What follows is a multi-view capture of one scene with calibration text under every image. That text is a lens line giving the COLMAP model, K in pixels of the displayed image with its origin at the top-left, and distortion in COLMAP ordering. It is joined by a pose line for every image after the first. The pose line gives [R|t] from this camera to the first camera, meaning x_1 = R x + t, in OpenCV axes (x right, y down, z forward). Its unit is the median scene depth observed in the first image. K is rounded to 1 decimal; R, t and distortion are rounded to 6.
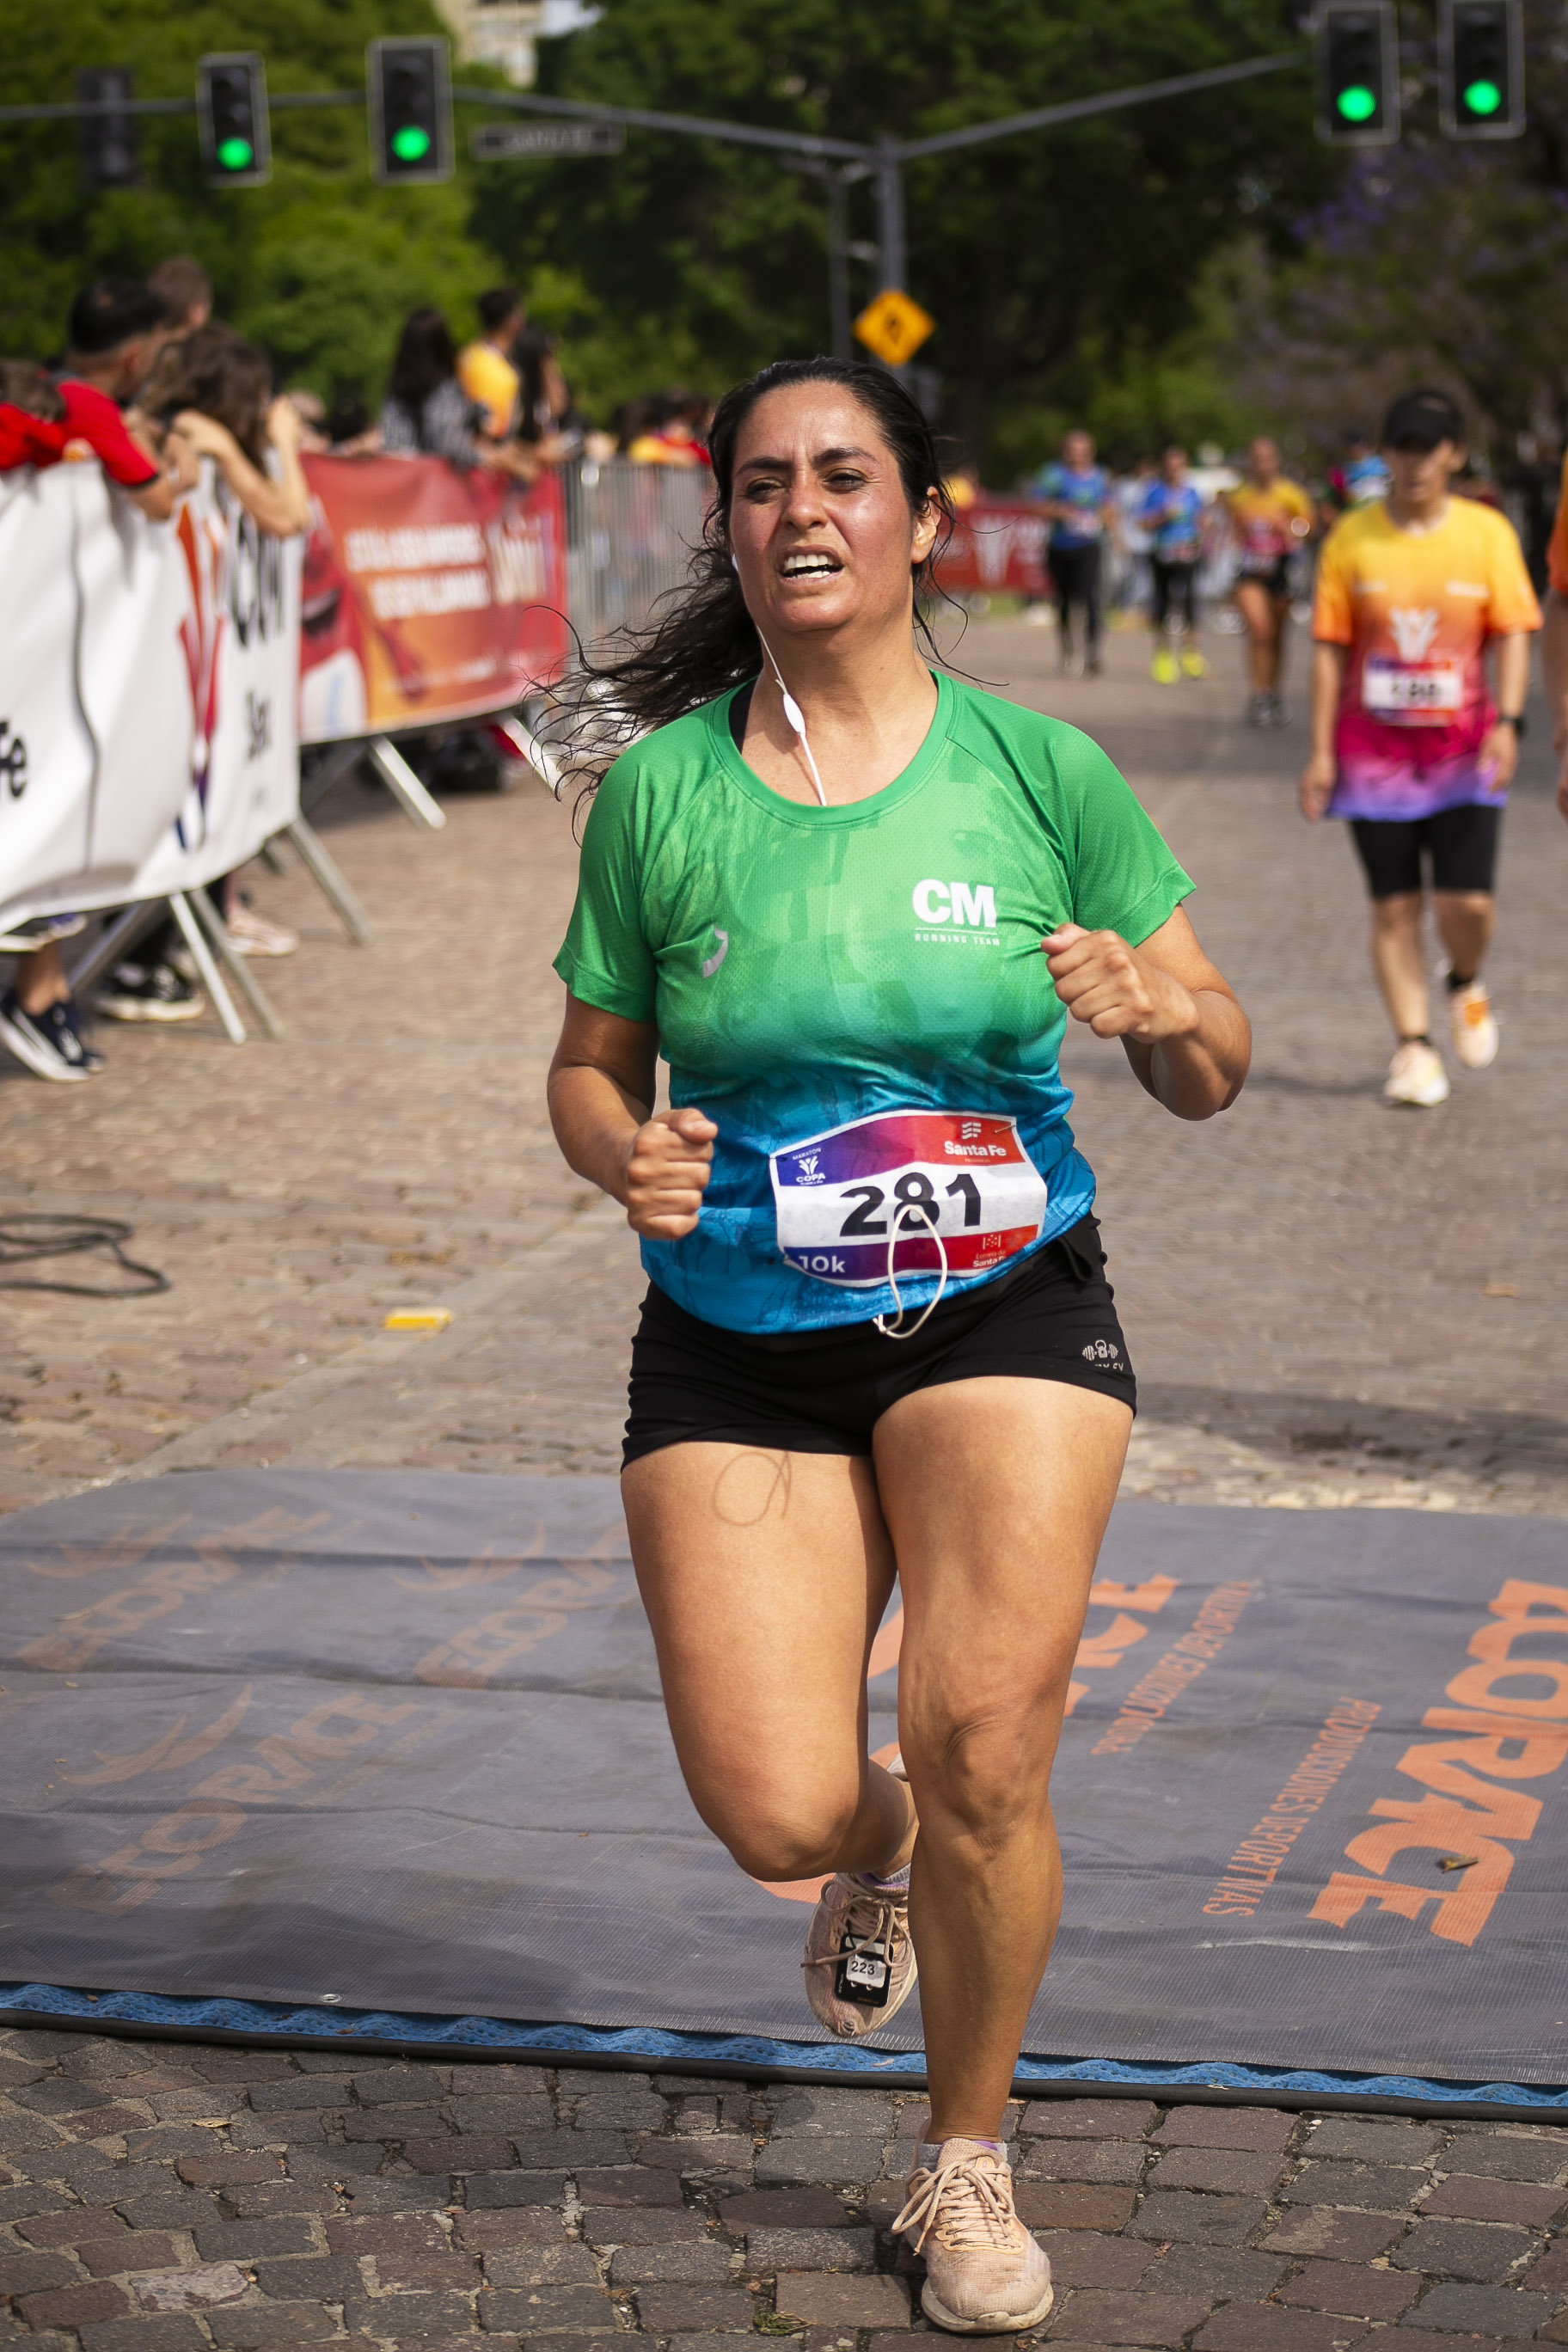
lens RADIAL K [[5357.7, 0, 788.2], [0, 5357.7, 1182.1], [0, 0, 1]] dist [-0.085506, 0.673471]
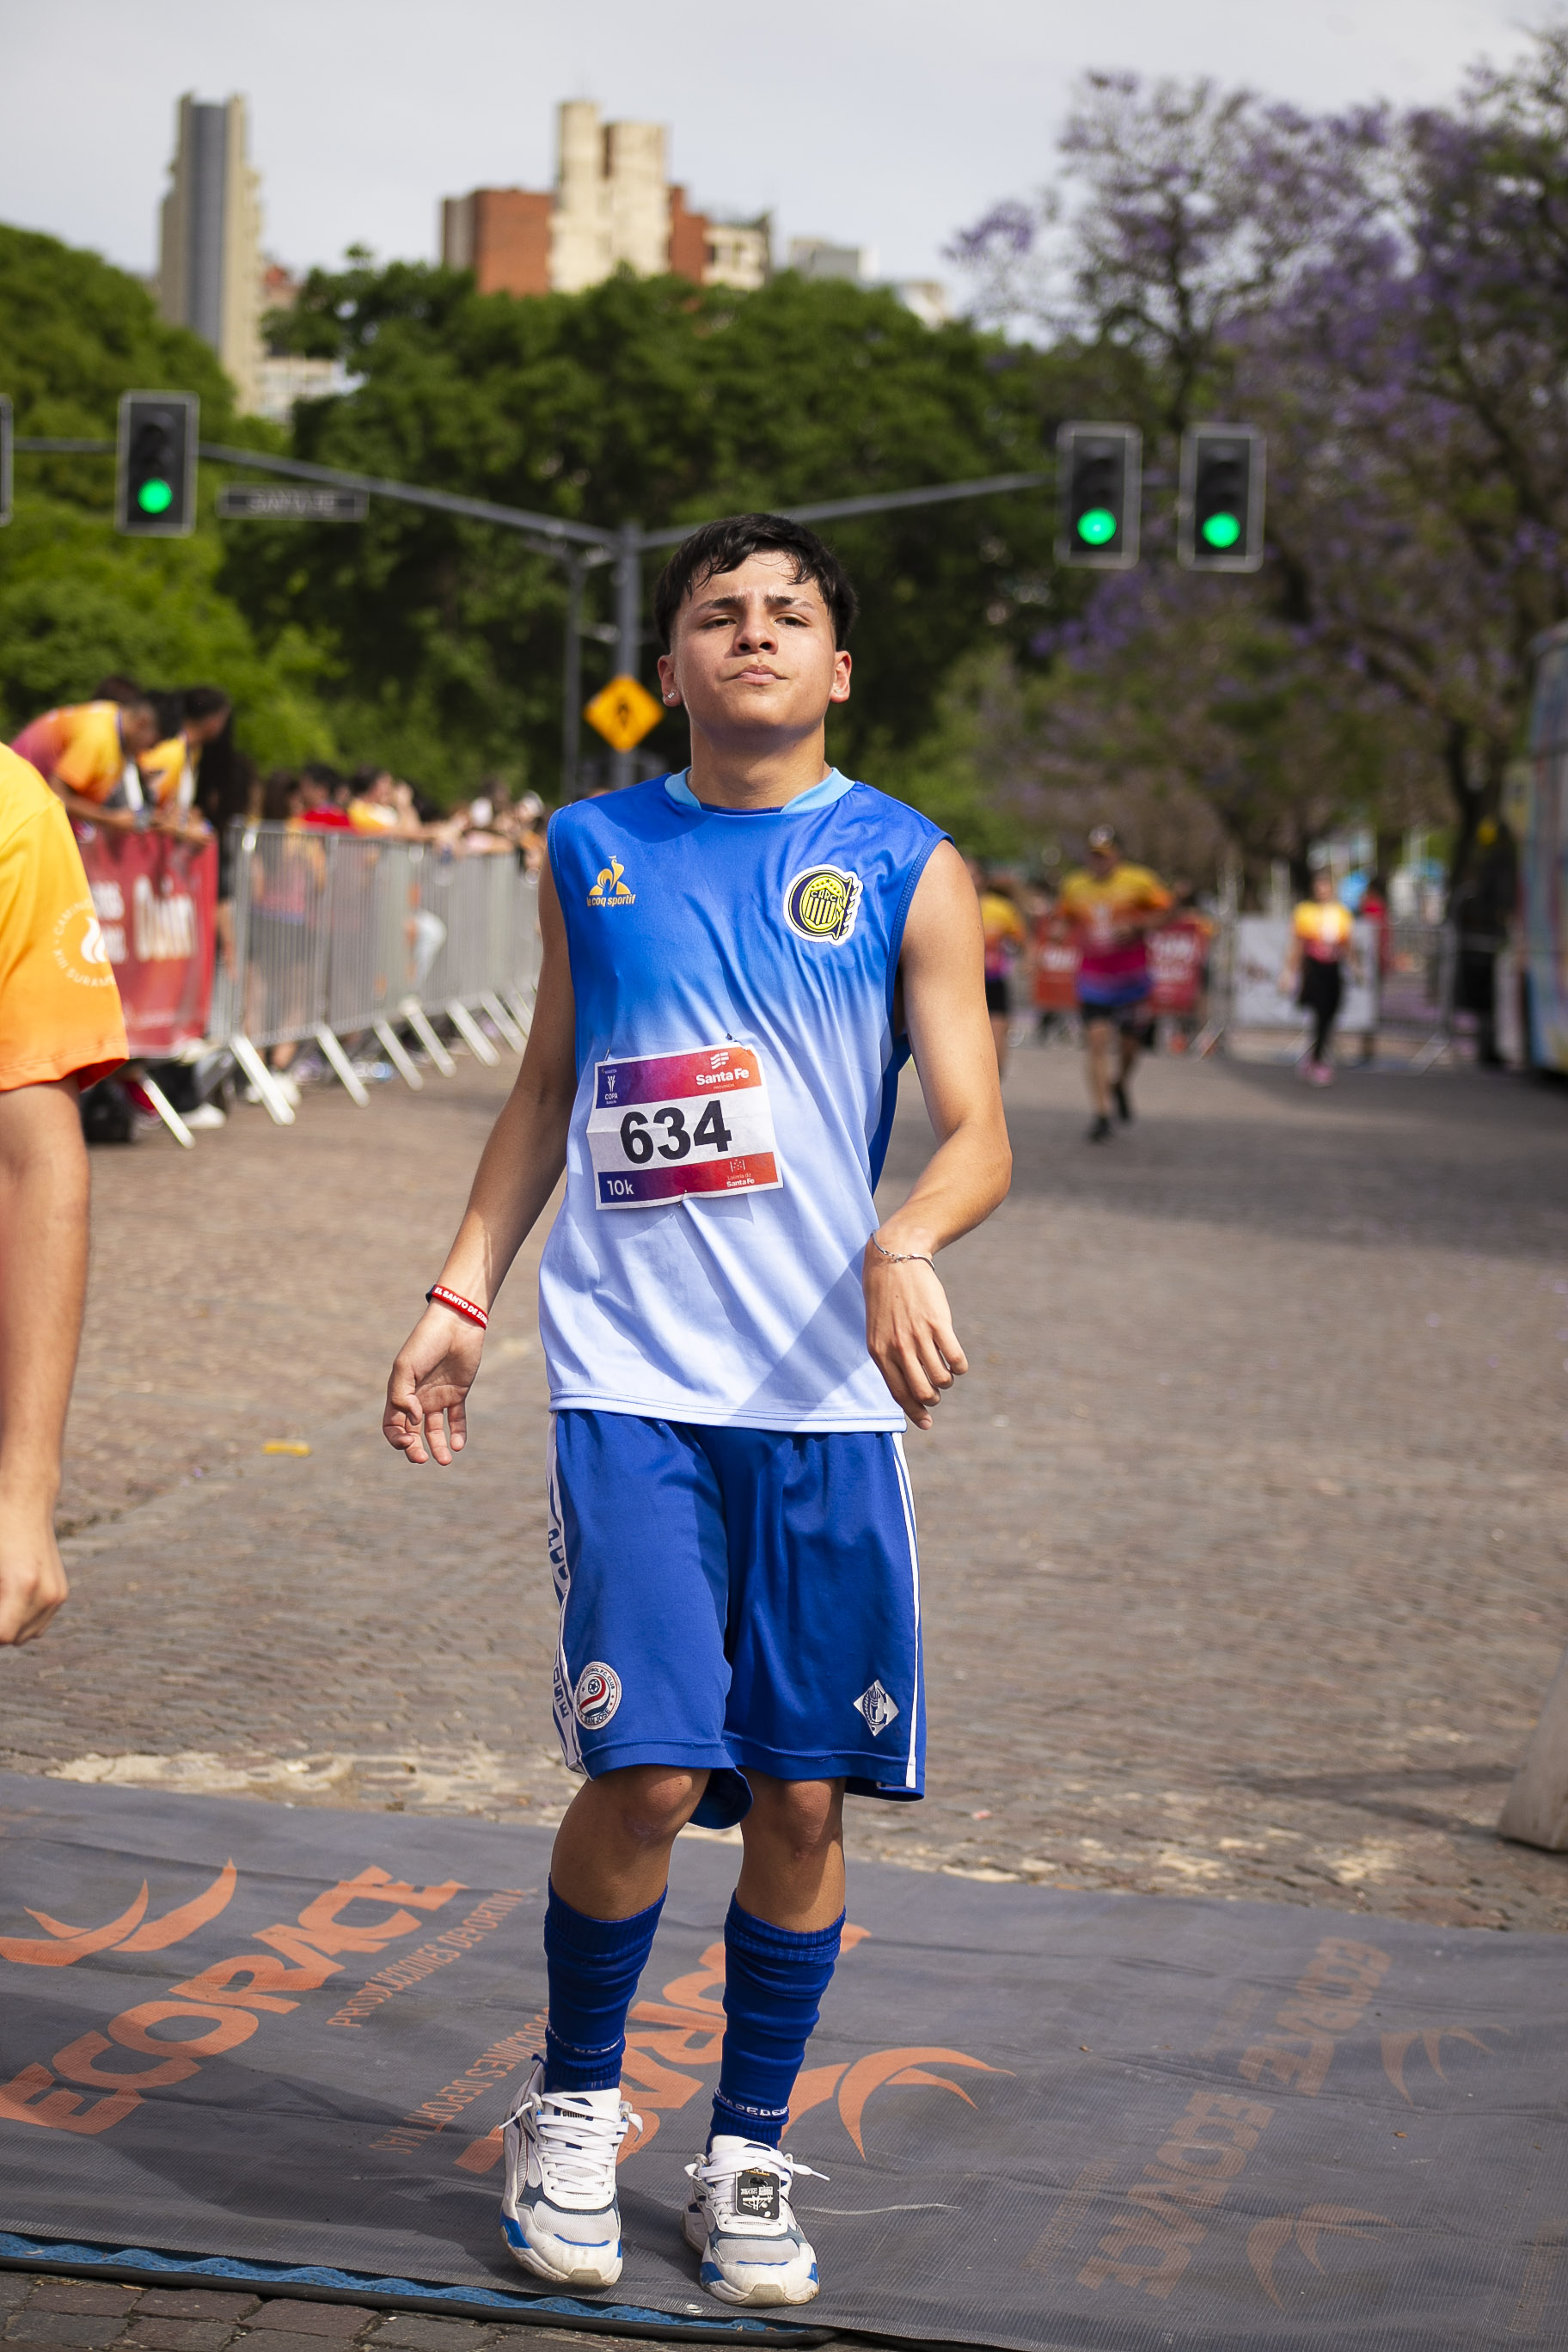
lens RADIAL K [[5492.0, 0, 790.0], [0, 5492.0, 1115.1], [0, 0, 1]] dist [-0.026421, 0.182180]
pose [[0.996598, 0.070198, 0.043174, 0.069495], [-0.066312, 0.994113, -0.085682, 0.008014], [-0.048934, 0.082528, 0.995387, -0.123987]]
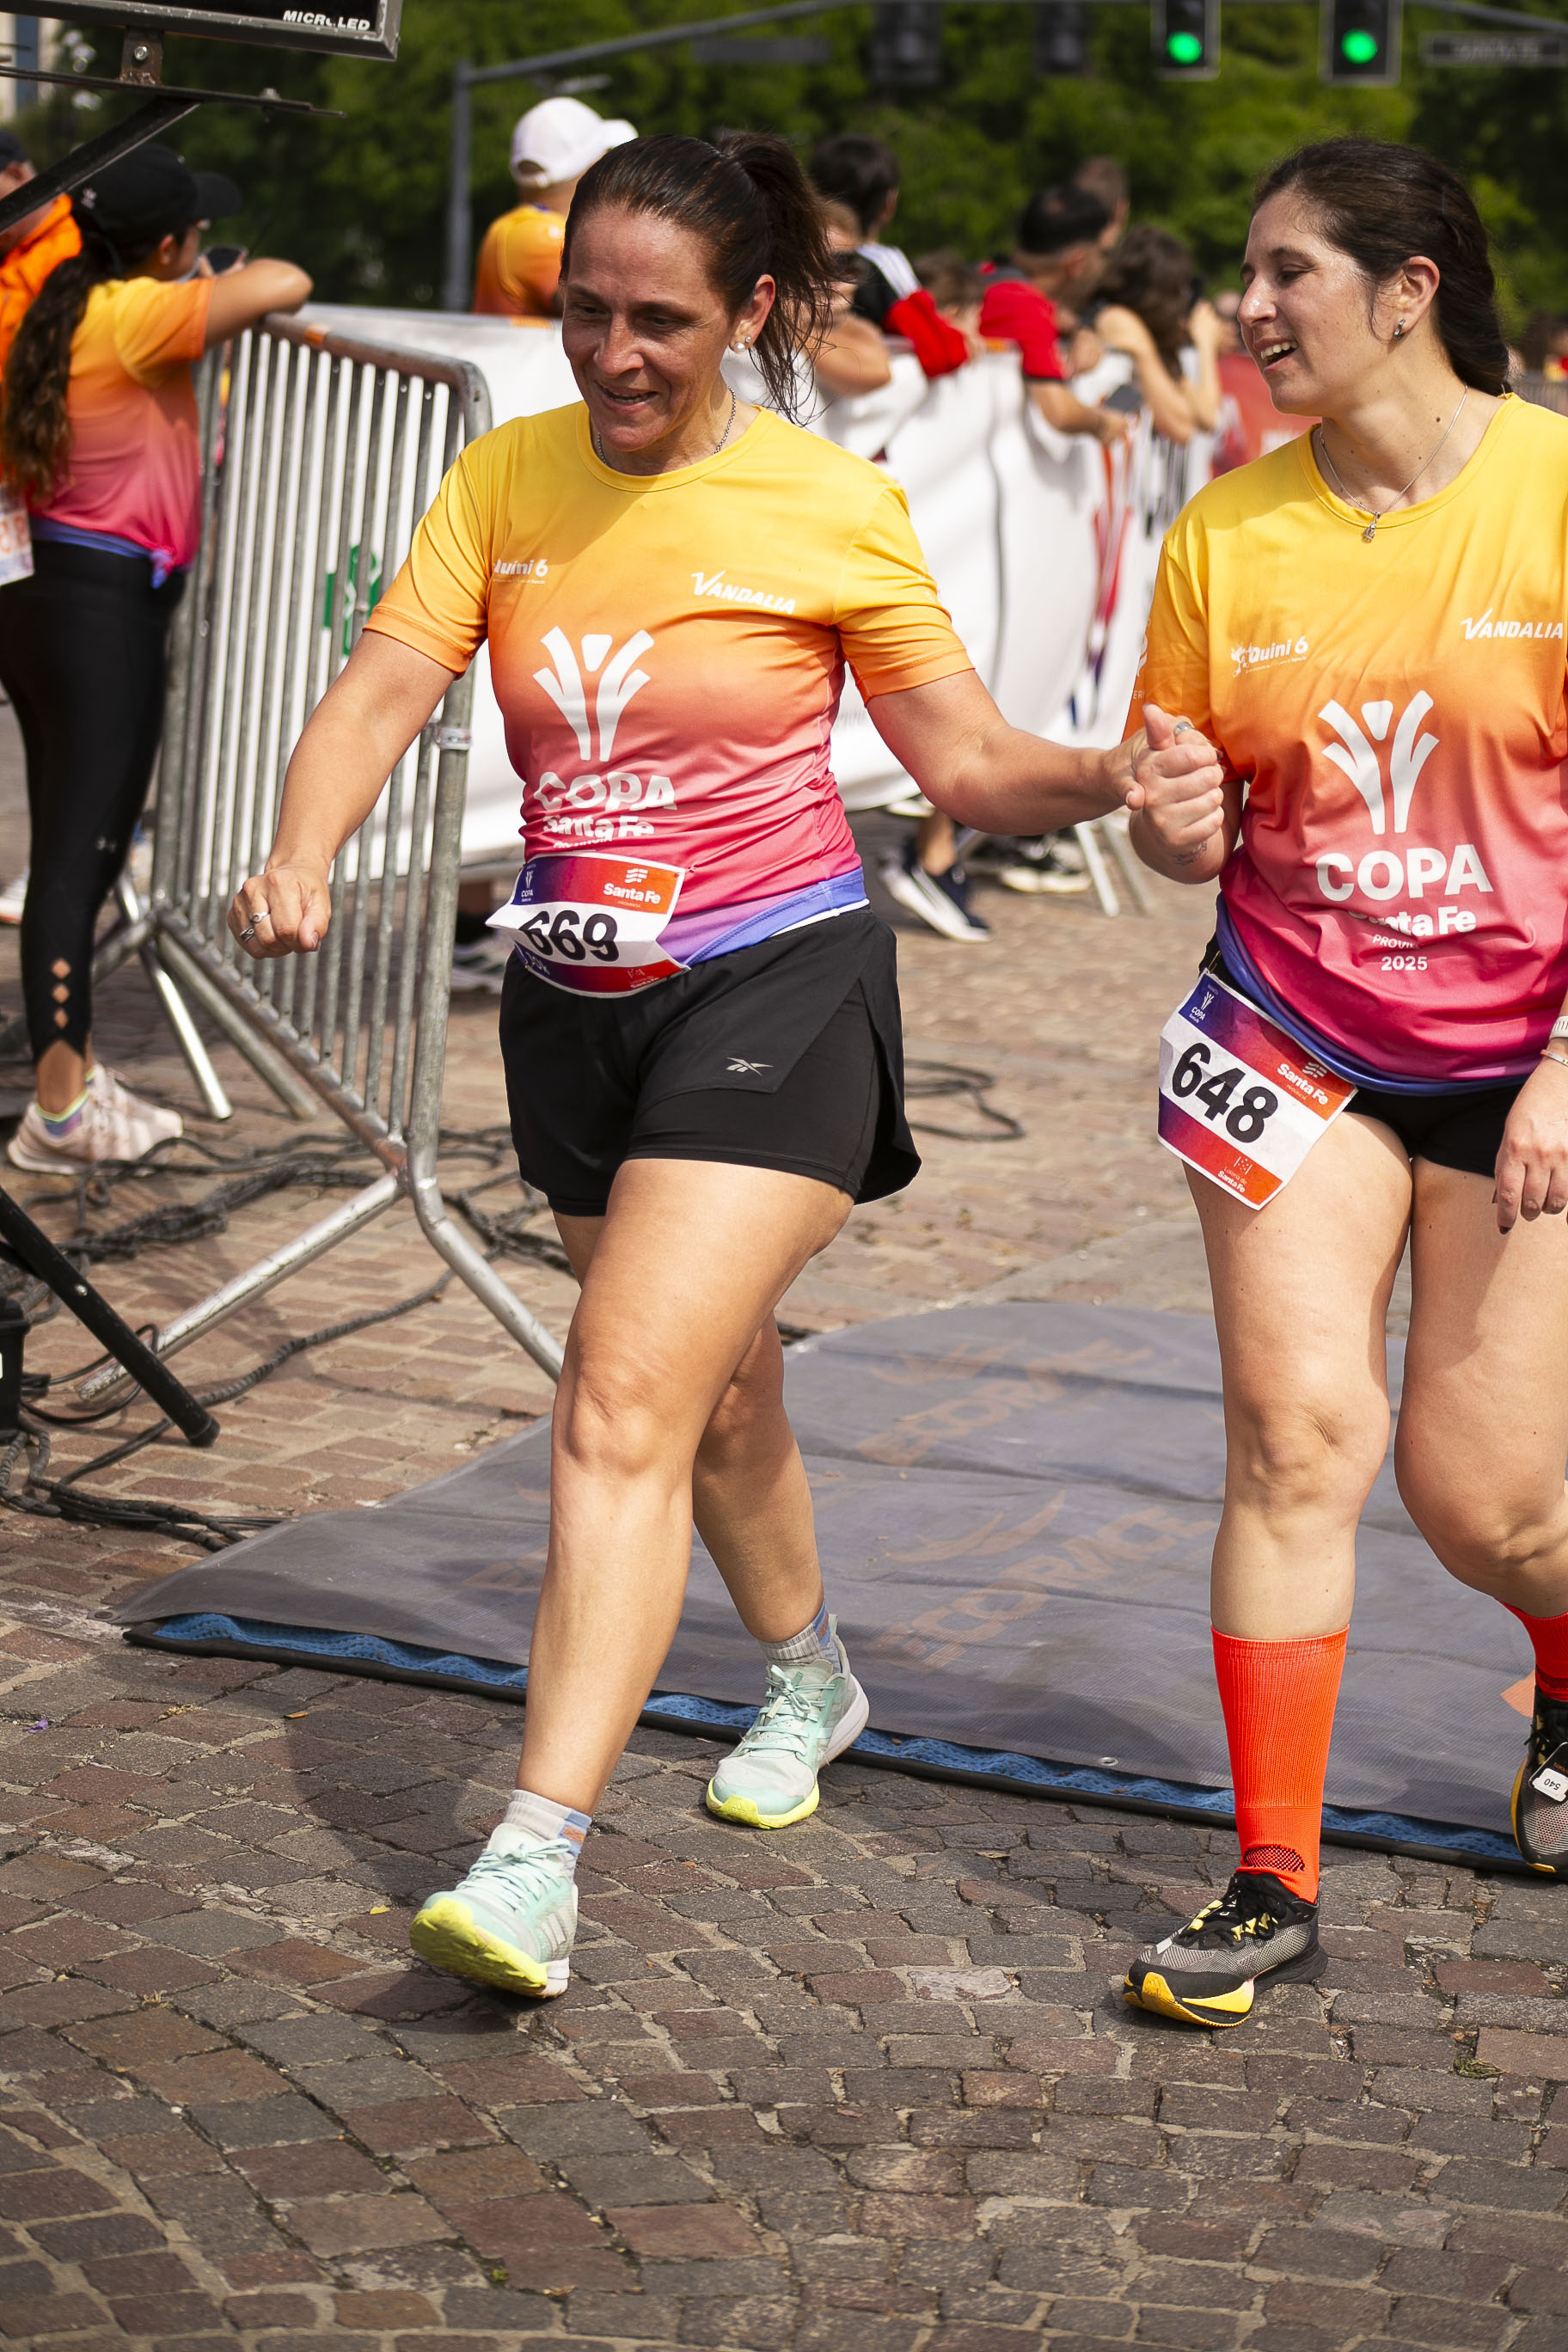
lens RADIAL K [[5354.2, 0, 780.0], [0, 5354.2, 1176.7], [0, 0, 1]] dist [-0.087186, 0.601315]
pose [[0.983400, 0.083288, -0.161206, 0.010639], [-0.080241, 0.996454, 0.025328, 0.005657], [0.162744, -0.011972, 0.986596, -0.069222]]
